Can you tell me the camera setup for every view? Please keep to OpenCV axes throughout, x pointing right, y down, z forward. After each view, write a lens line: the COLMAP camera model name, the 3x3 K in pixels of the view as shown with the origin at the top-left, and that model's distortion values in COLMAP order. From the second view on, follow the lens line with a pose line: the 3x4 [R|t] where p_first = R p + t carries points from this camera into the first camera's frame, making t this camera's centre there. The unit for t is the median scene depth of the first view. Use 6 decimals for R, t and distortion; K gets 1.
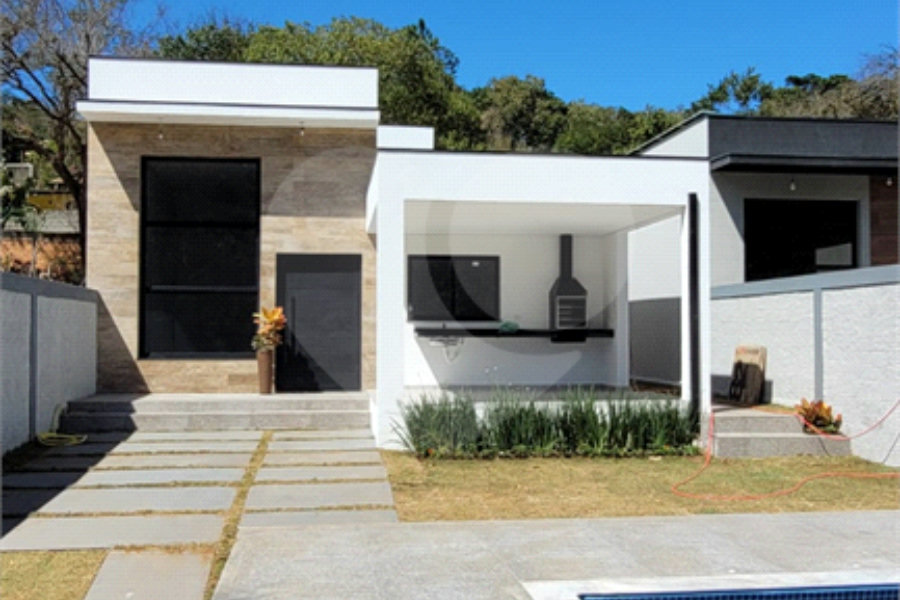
lens RADIAL K [[950.1, 0, 447.5], [0, 950.1, 301.3], [0, 0, 1]] dist [-0.006976, 0.000000]
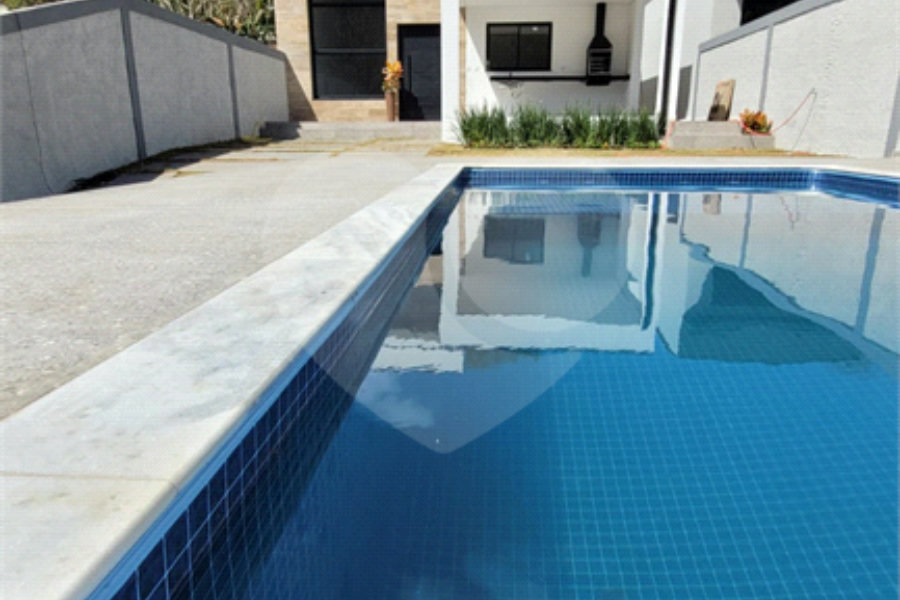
lens RADIAL K [[629.7, 0, 452.7], [0, 629.7, 302.4], [0, 0, 1]] dist [0.002689, -0.001052]
pose [[0.979876, 0.049840, -0.193286, 0.116731], [0.009183, 0.956045, 0.293076, 0.078096], [0.199397, -0.288953, 0.936348, -0.022340]]
